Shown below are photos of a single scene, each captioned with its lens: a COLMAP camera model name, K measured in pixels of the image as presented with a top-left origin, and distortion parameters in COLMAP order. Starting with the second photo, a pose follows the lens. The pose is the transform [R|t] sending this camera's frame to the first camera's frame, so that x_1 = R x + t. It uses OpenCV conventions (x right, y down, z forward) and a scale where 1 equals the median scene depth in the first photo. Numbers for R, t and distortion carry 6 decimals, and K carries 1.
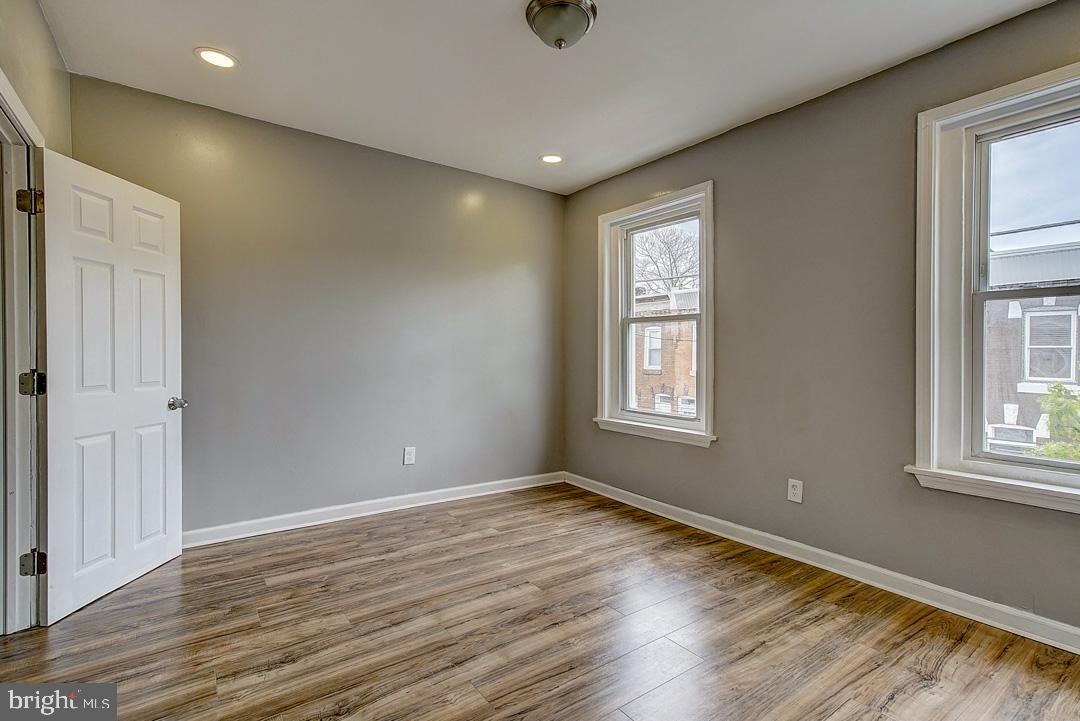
lens RADIAL K [[490.5, 0, 534.6], [0, 490.5, 357.3], [0, 0, 1]] dist [-0.006319, 0.009613]
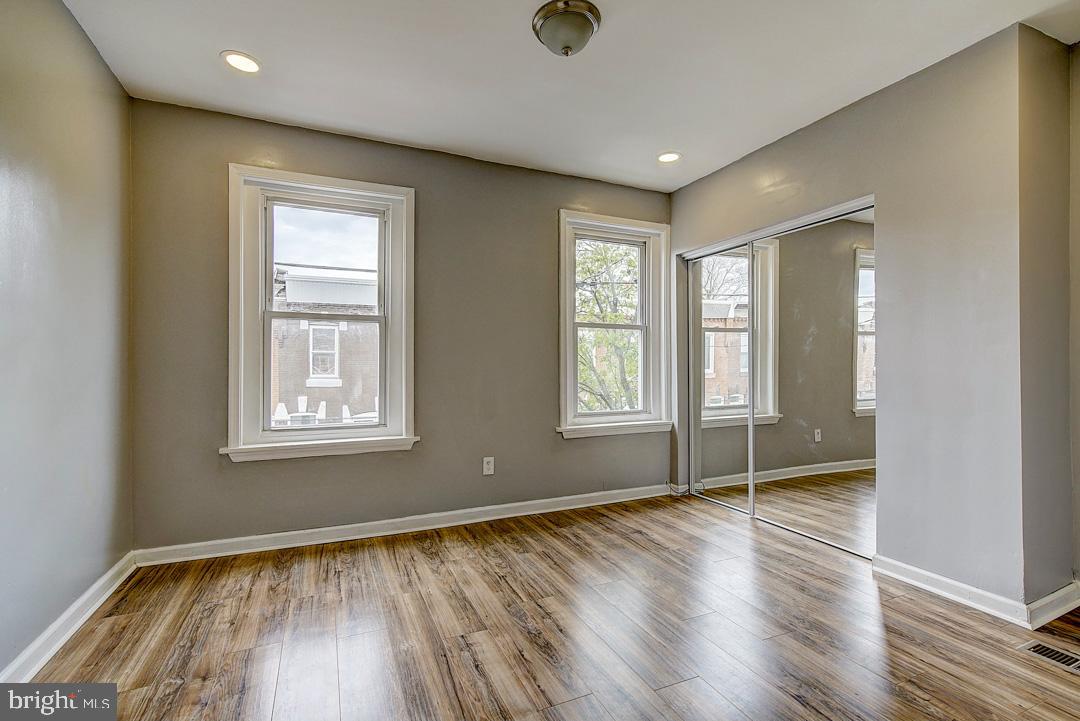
lens RADIAL K [[490.5, 0, 539.2], [0, 490.5, 358.5], [0, 0, 1]] dist [-0.006319, 0.009613]
pose [[0.216573, -0.001980, 0.976264, -0.658244], [0.004911, 0.999987, 0.000939, -0.005743], [-0.976254, 0.004591, 0.216580, 0.580984]]
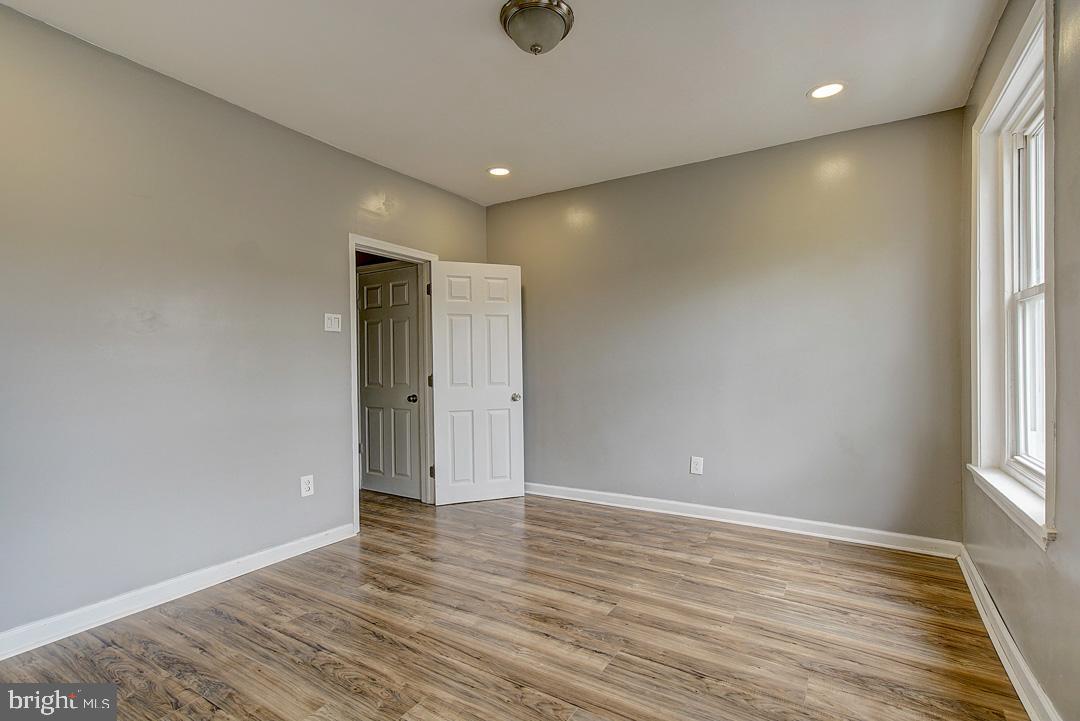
lens RADIAL K [[490.5, 0, 566.6], [0, 490.5, 367.2], [0, 0, 1]] dist [-0.006319, 0.009613]
pose [[0.412767, -0.019882, -0.910620, 0.663240], [0.009553, 0.999801, -0.017499, 0.025910], [0.910787, -0.001476, 0.412874, 0.451485]]
